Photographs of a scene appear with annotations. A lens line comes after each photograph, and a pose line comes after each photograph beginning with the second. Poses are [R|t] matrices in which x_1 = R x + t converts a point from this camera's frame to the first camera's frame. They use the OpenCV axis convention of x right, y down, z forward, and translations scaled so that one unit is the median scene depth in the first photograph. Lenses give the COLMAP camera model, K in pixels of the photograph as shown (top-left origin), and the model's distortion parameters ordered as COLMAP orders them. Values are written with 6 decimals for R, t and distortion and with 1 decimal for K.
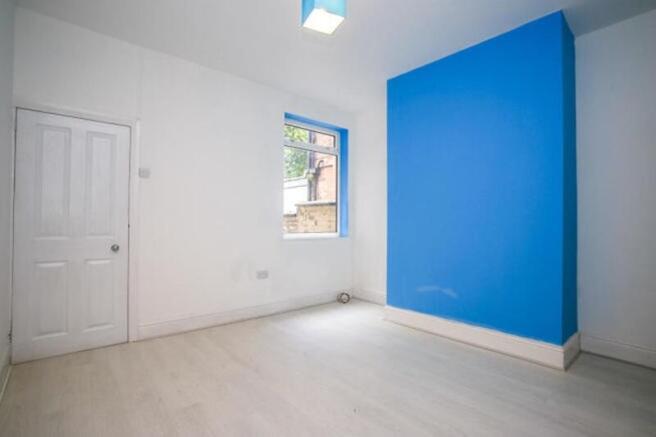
lens RADIAL K [[321.0, 0, 330.3], [0, 321.0, 218.7], [0, 0, 1]] dist [-0.030283, 0.007560]
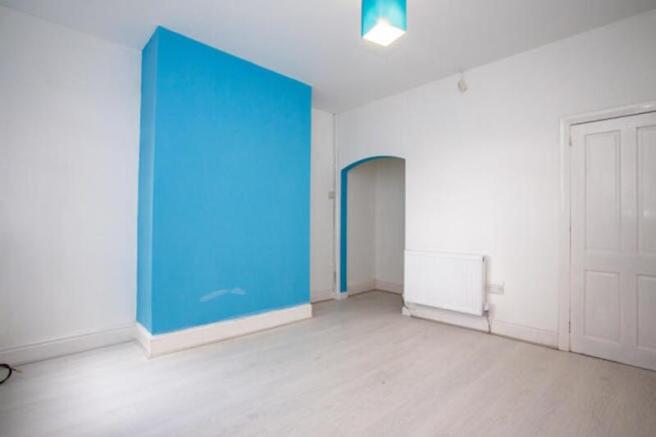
lens RADIAL K [[321.0, 0, 330.2], [0, 321.0, 221.9], [0, 0, 1]] dist [-0.030283, 0.007560]
pose [[-0.040098, 0.007717, 0.999166, -0.667691], [-0.020558, 0.999752, -0.008547, 0.011807], [-0.998984, -0.020883, -0.039929, 0.760091]]
